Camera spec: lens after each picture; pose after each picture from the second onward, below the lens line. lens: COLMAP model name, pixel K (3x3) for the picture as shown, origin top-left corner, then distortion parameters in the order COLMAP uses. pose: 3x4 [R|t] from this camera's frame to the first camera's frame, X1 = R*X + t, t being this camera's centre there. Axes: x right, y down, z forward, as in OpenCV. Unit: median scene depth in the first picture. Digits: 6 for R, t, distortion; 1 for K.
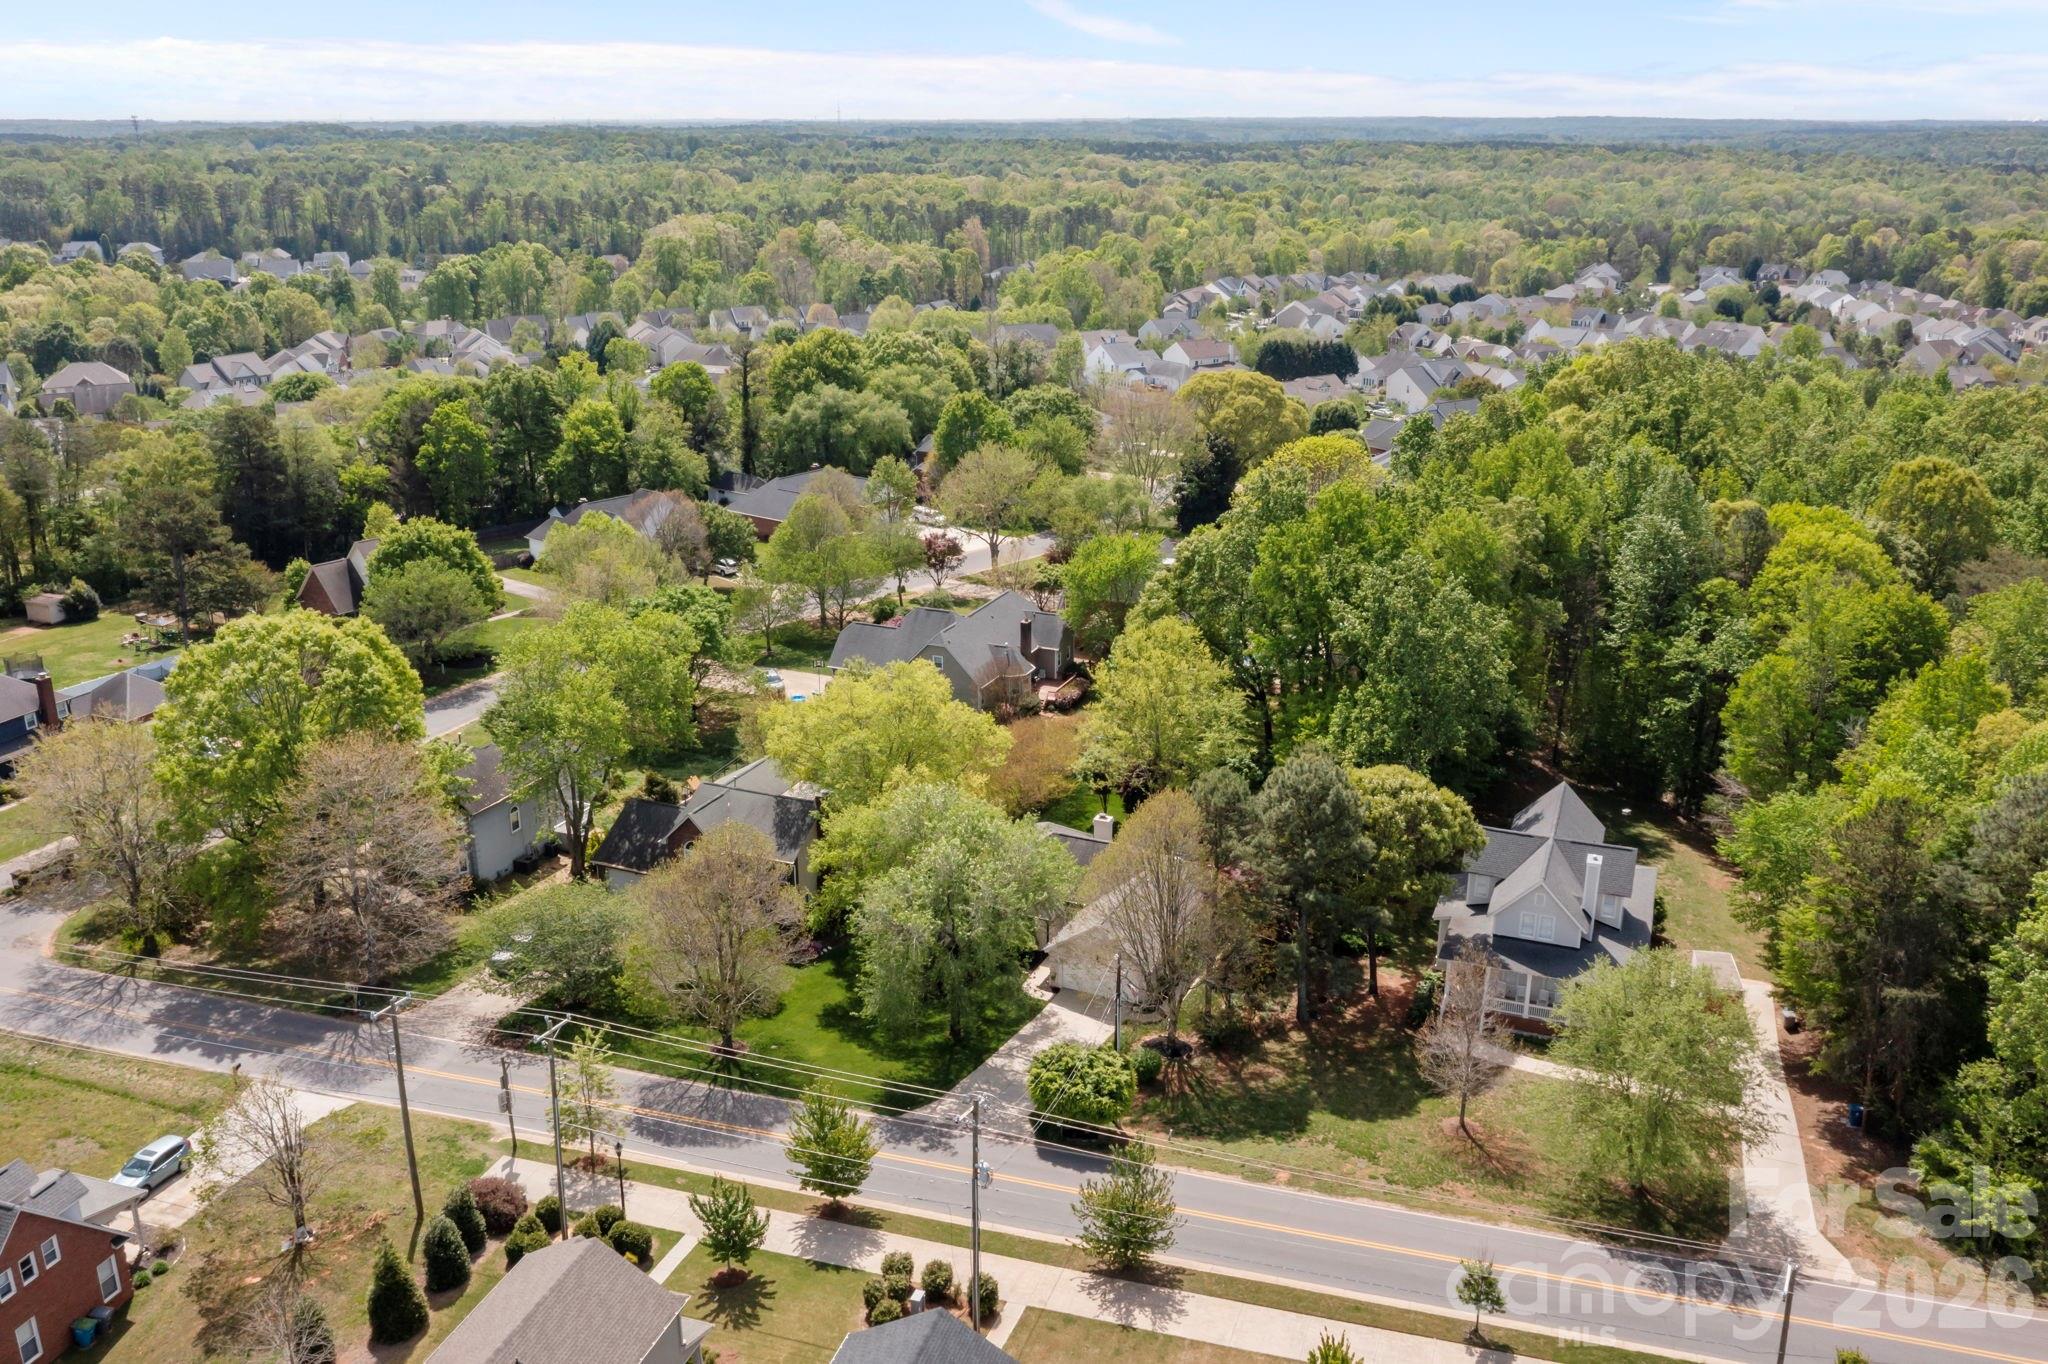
lens RADIAL K [[1731.2, 0, 1024.0], [0, 1731.2, 682.0], [0, 0, 1]] dist [-0.009567, 0.013368]
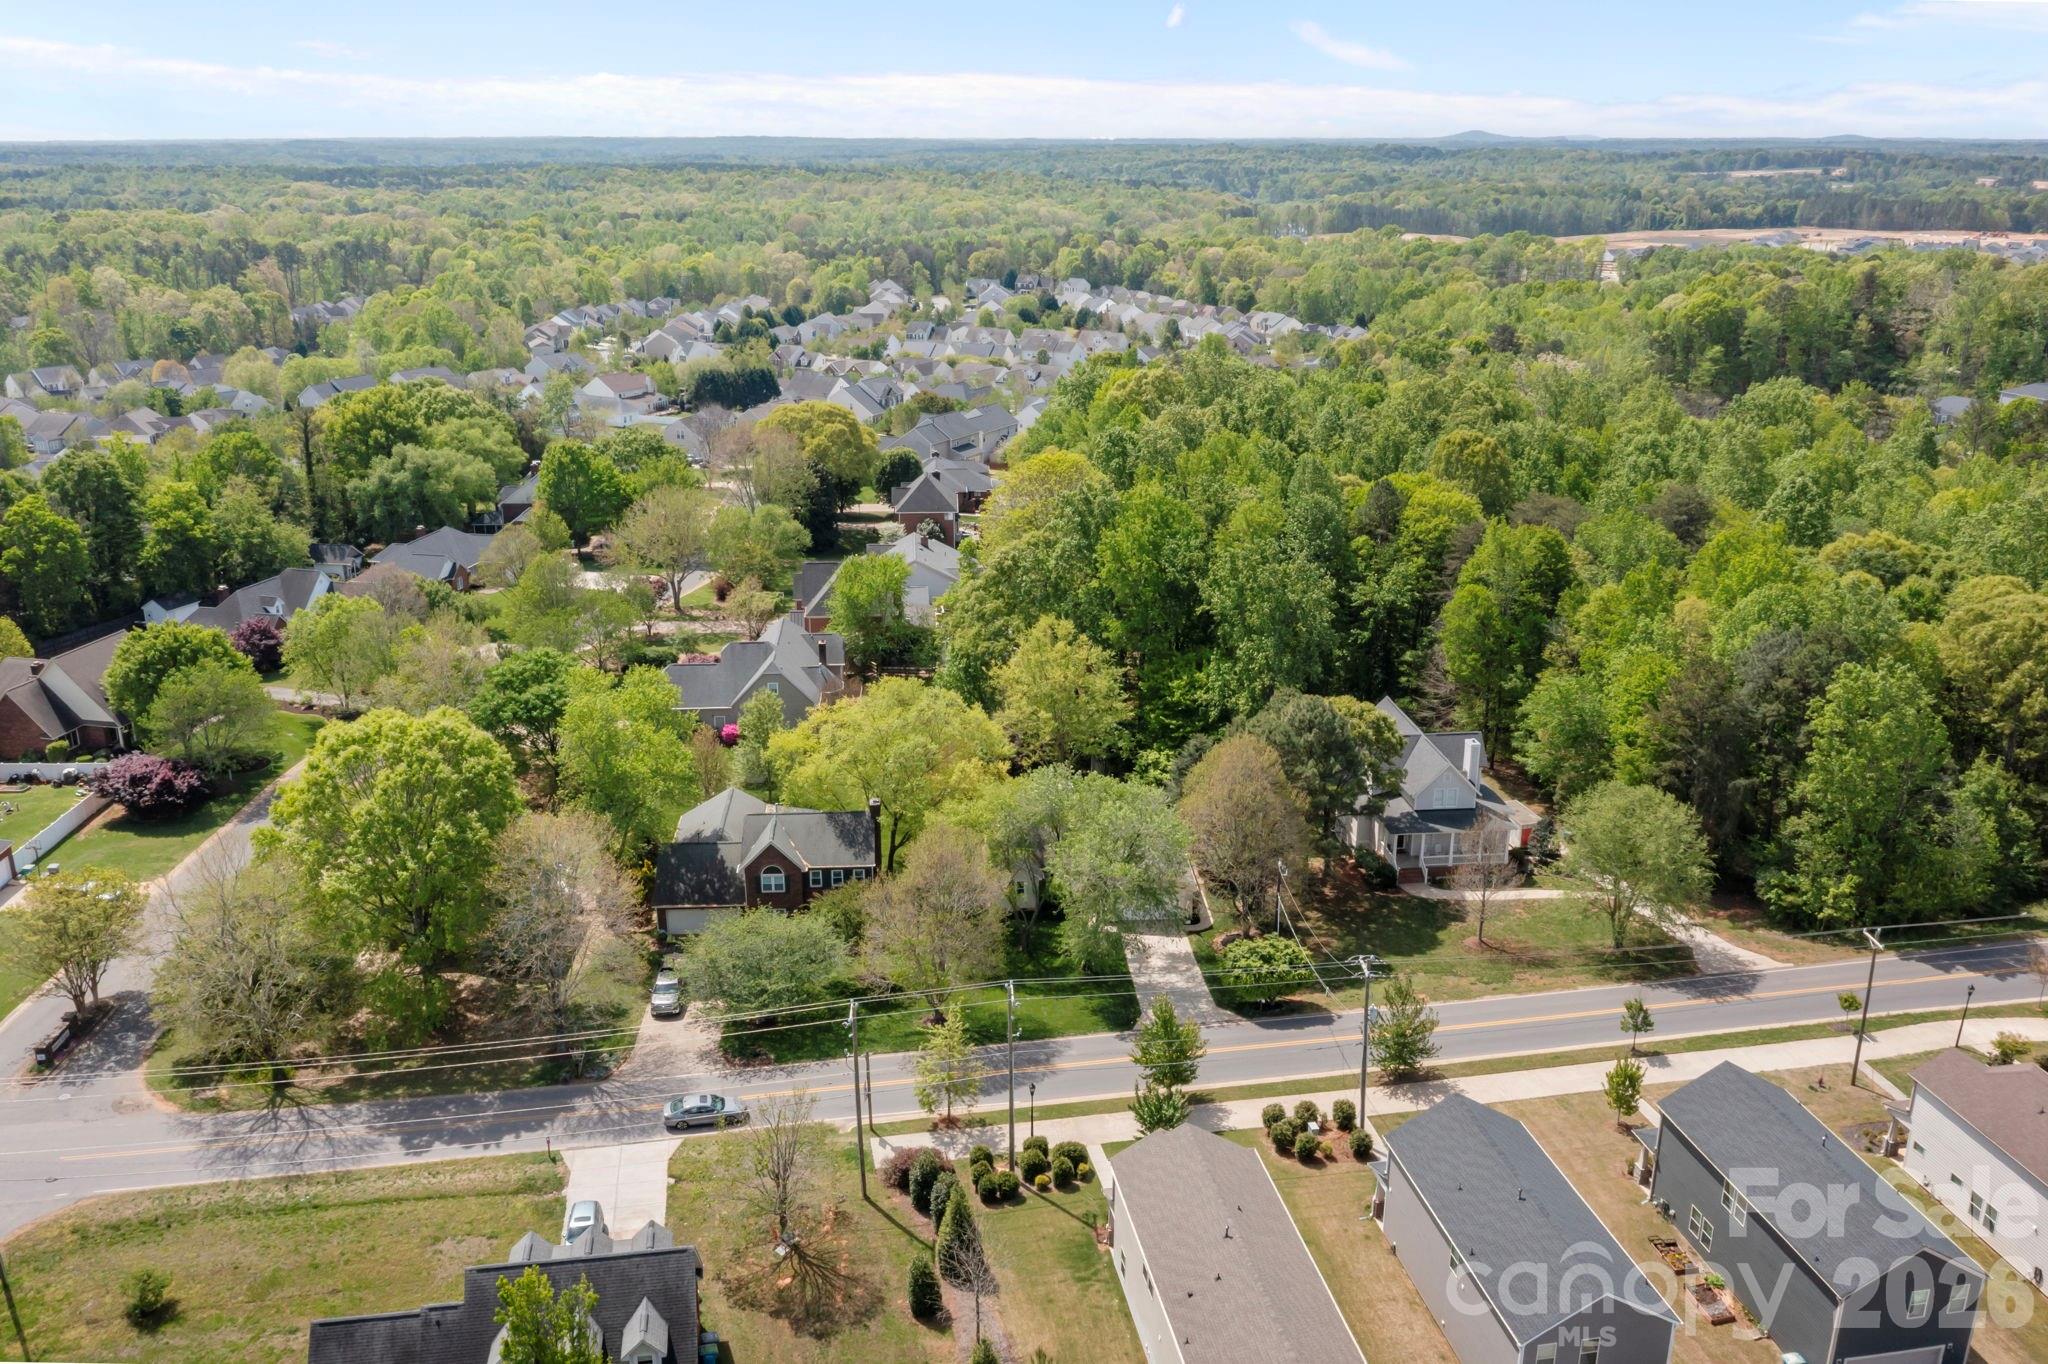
lens RADIAL K [[1731.2, 0, 1024.0], [0, 1731.2, 682.0], [0, 0, 1]] dist [-0.009567, 0.013368]
pose [[0.882848, -0.142587, 0.447492, -0.137206], [0.145721, 0.988940, 0.027621, -0.007860], [-0.446481, 0.040824, 0.893861, -0.014928]]
